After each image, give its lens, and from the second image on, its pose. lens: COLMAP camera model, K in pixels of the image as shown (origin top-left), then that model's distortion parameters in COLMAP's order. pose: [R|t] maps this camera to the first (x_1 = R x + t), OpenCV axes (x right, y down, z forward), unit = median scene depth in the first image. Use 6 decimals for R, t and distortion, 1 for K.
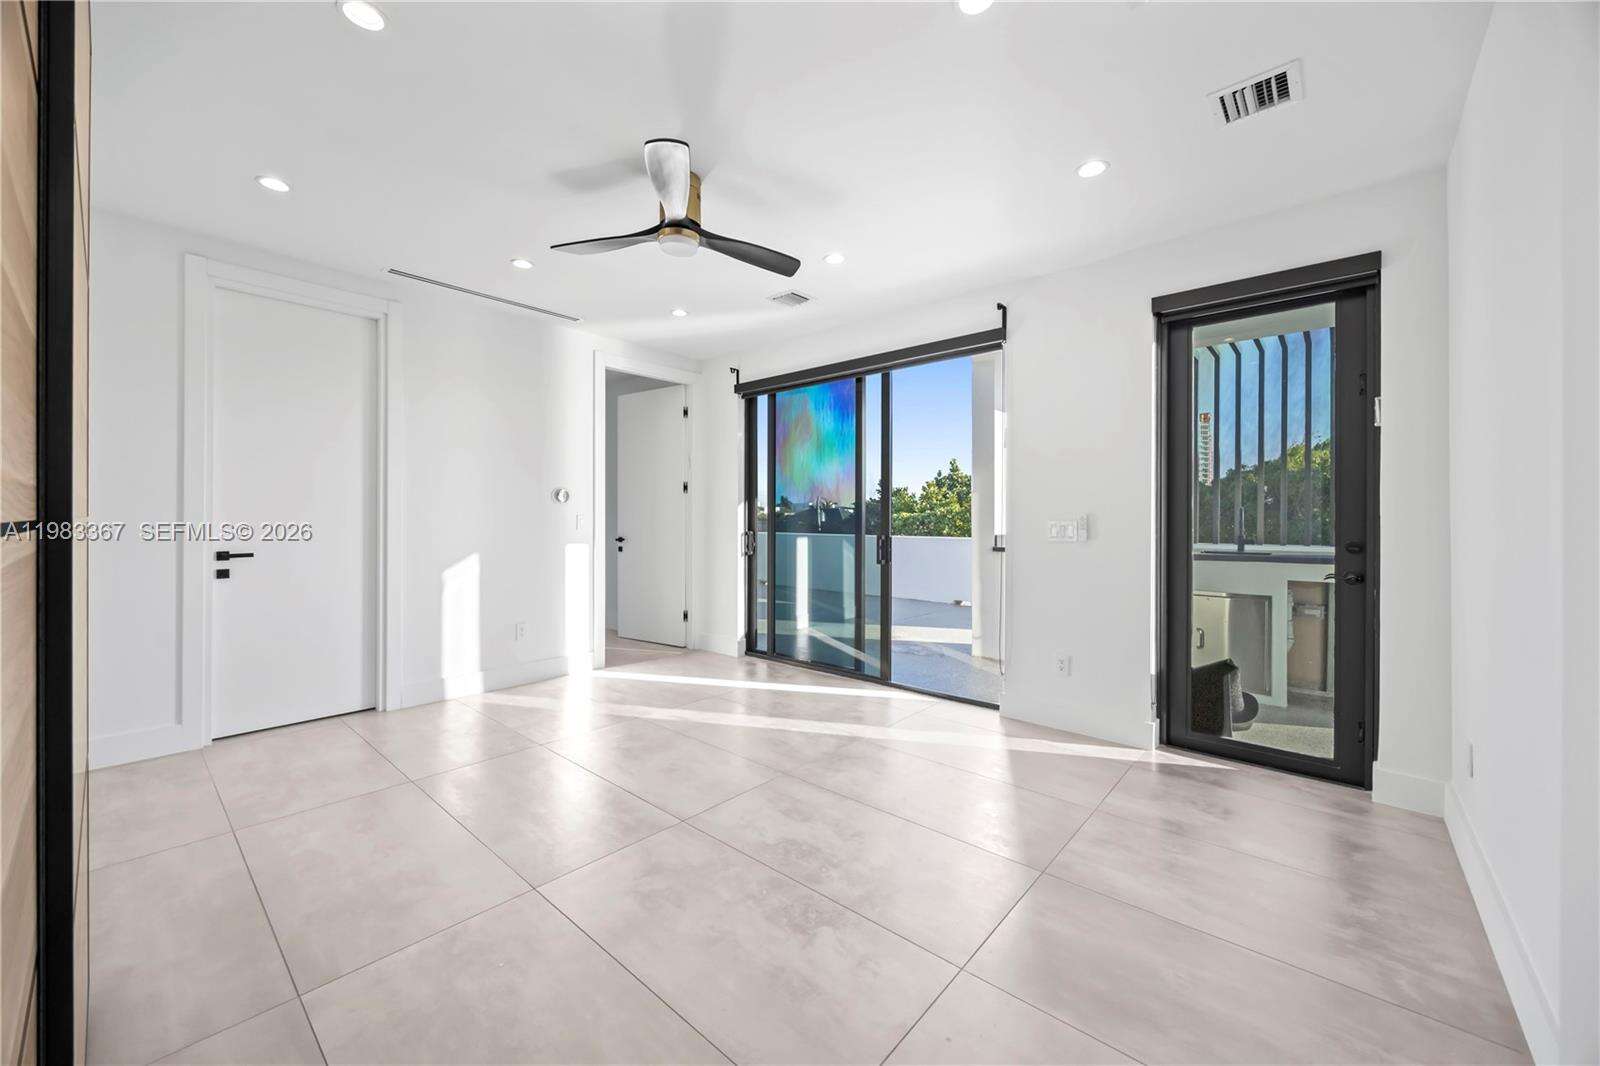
lens RADIAL K [[608.4, 0, 800.0], [0, 608.4, 533.0], [0, 0, 1]] dist [-0.042218, 0.000037]
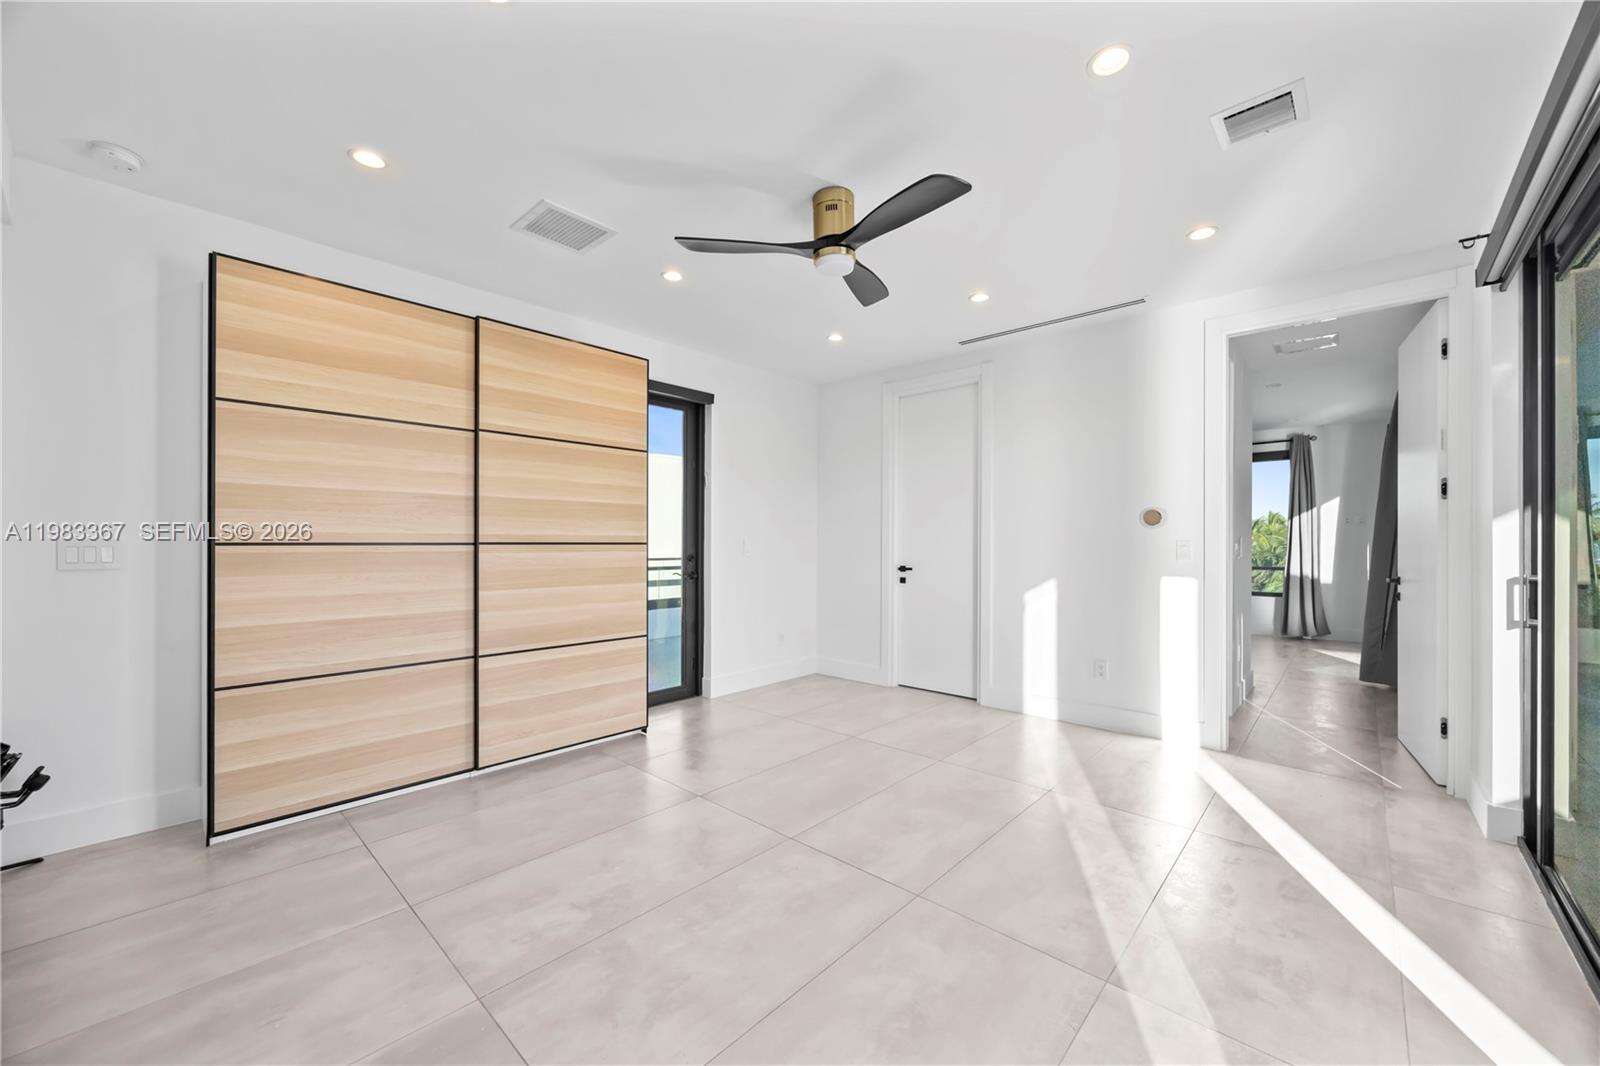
lens RADIAL K [[593.9, 0, 798.4], [0, 593.9, 558.8], [0, 0, 1]] dist [-0.002449, -0.000231]
pose [[-0.025927, 0.024054, -0.999374, 0.536550], [-0.026108, 0.999353, 0.024731, -0.017230], [0.999323, 0.026733, -0.025283, 0.676132]]
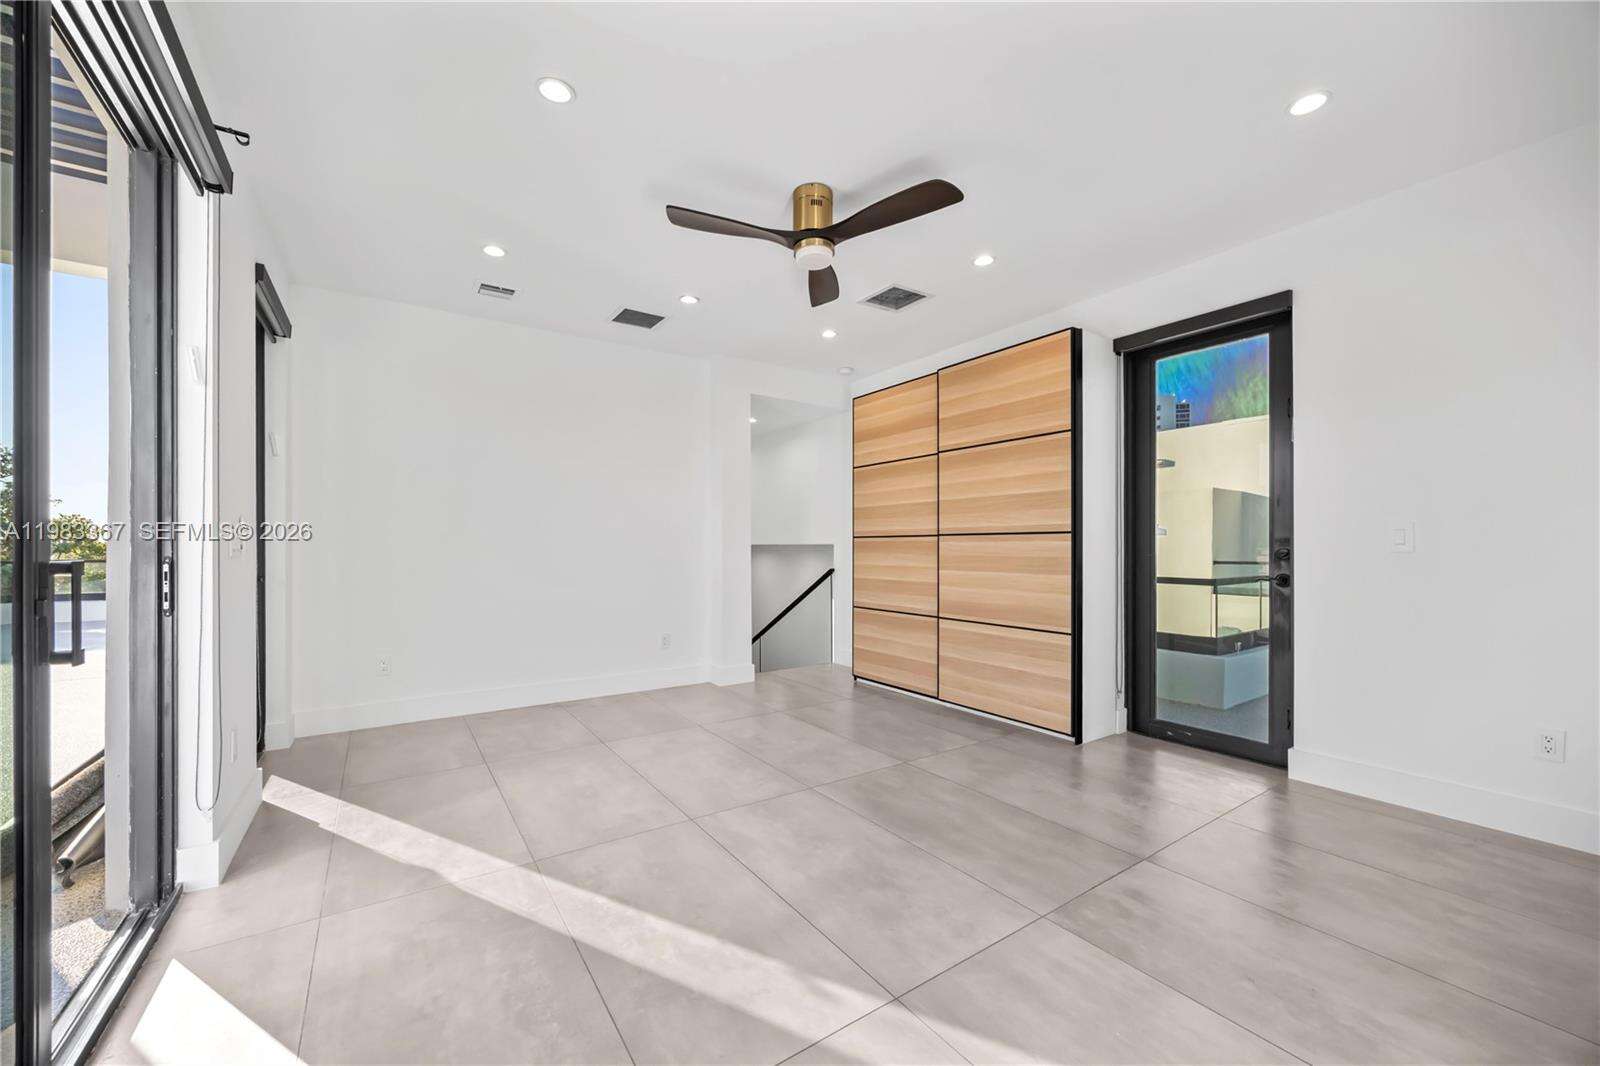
lens RADIAL K [[609.9, 0, 806.8], [0, 609.9, 567.0], [0, 0, 1]] dist [0.000440, 0.000075]
pose [[-0.972999, -0.010339, 0.230576, -0.302890], [0.002214, 0.998532, 0.054117, -0.009097], [-0.230797, 0.053166, -0.971548, 1.406938]]
